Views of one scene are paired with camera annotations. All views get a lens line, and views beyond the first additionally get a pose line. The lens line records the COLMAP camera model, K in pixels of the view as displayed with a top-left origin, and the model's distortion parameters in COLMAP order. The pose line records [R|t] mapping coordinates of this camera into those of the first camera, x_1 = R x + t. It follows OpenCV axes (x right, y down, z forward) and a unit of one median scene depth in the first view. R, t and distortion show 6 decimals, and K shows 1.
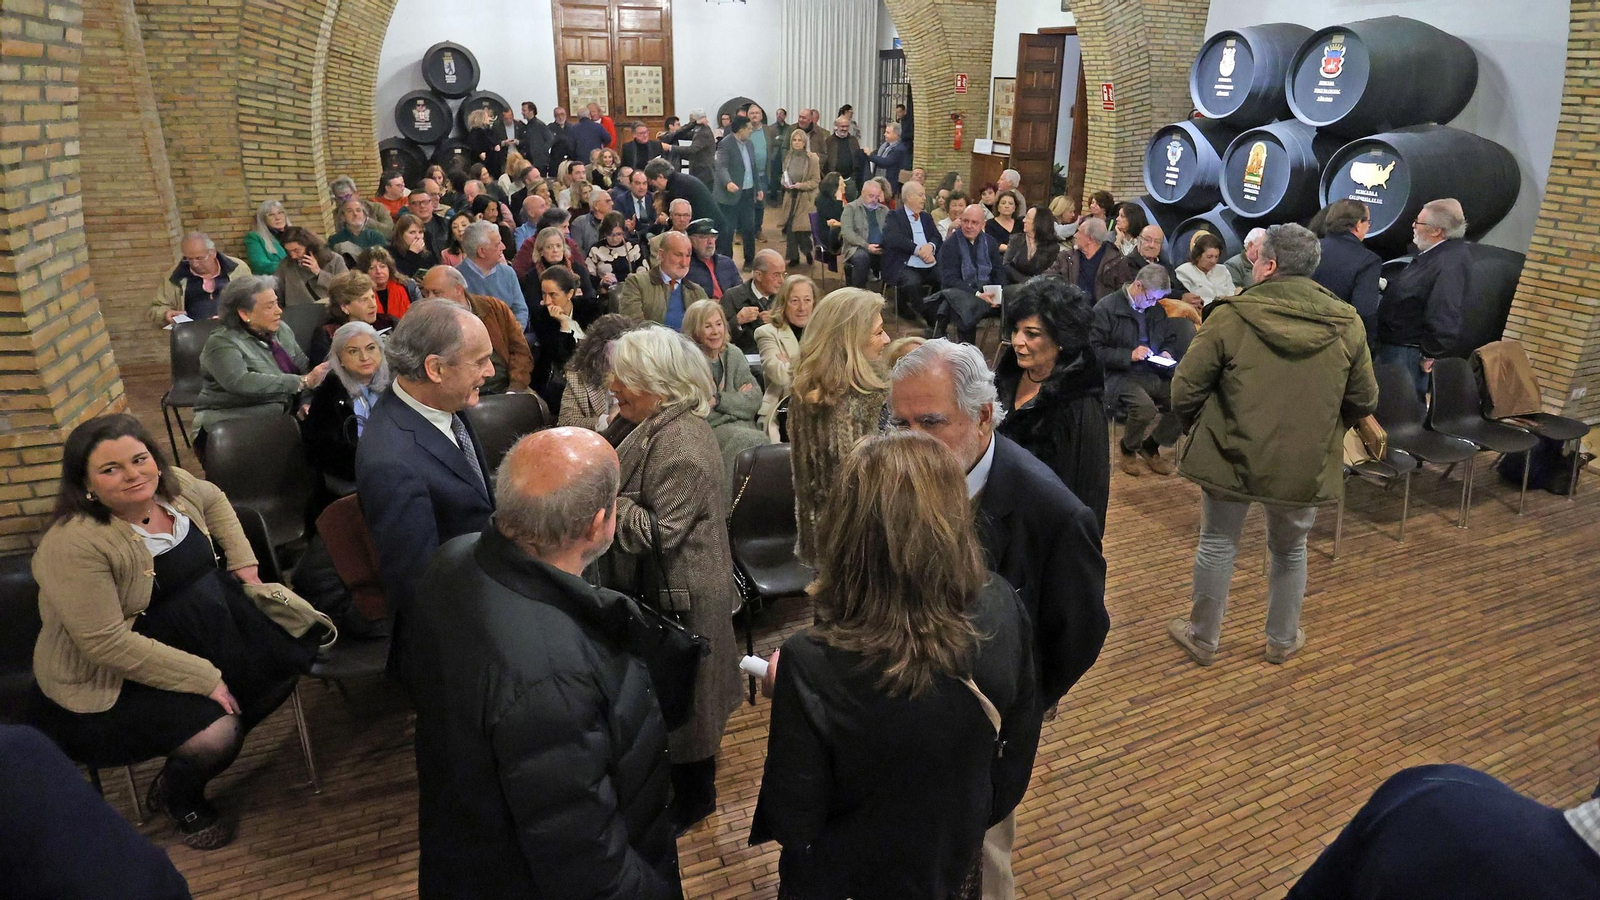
lens RADIAL K [[861.4, 0, 827.2], [0, 861.4, 388.2], [0, 0, 1]] dist [-0.084380, 0.039272]
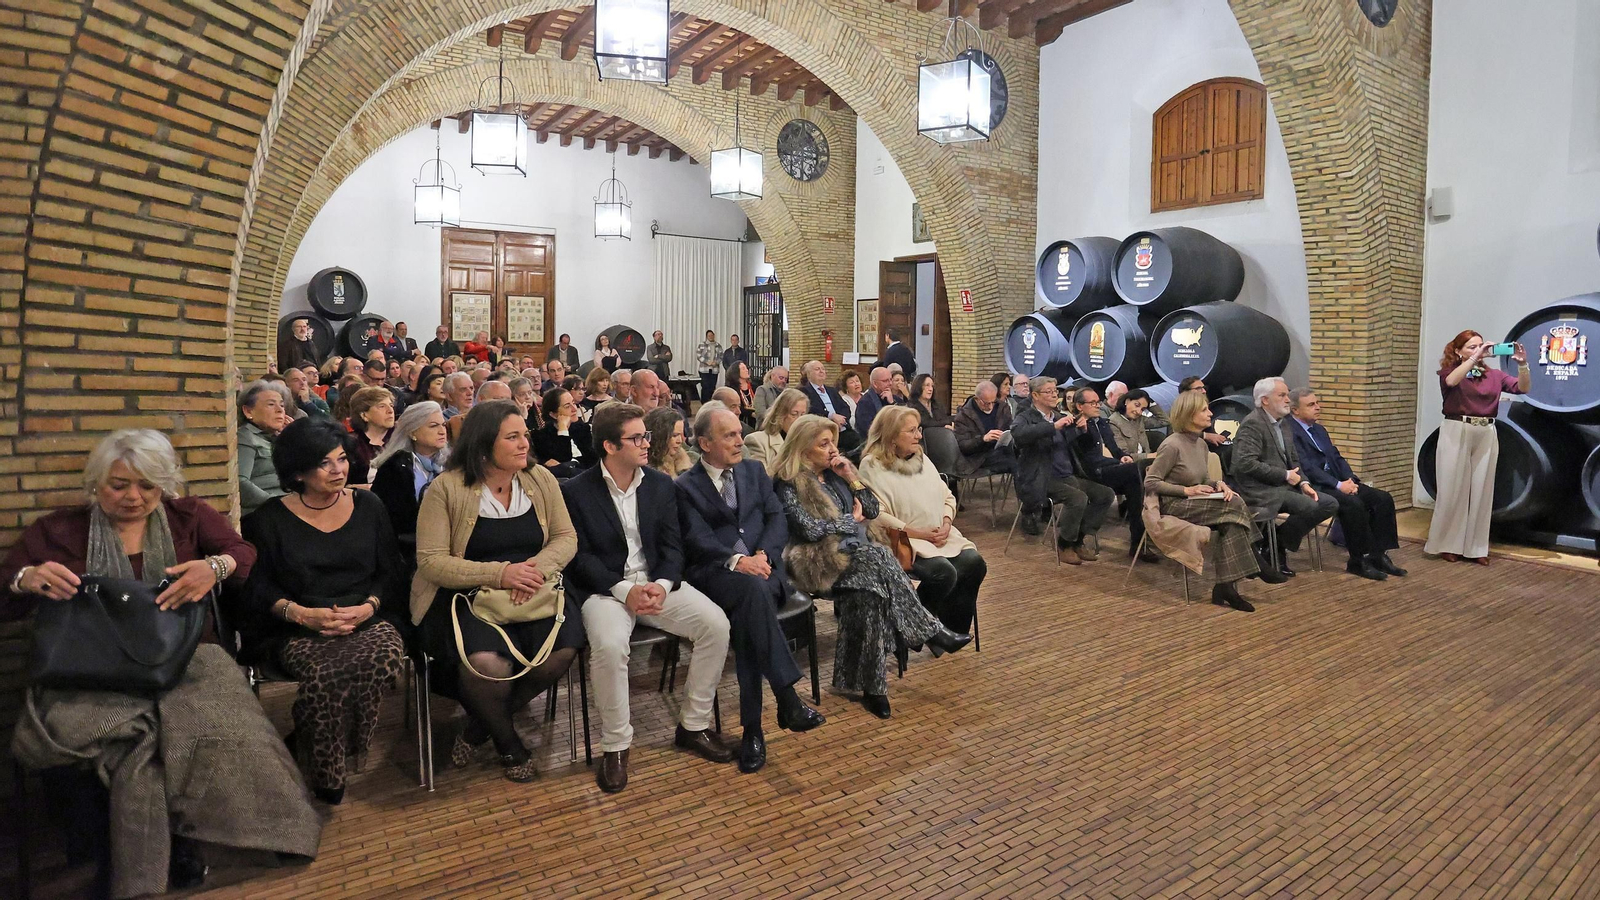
lens RADIAL K [[861.4, 0, 827.2], [0, 861.4, 388.2], [0, 0, 1]] dist [-0.084380, 0.039272]
pose [[0.978898, -0.011857, 0.204005, -0.146779], [0.071879, 0.954497, -0.289428, 0.147751], [-0.191290, 0.297984, 0.935208, -0.084539]]
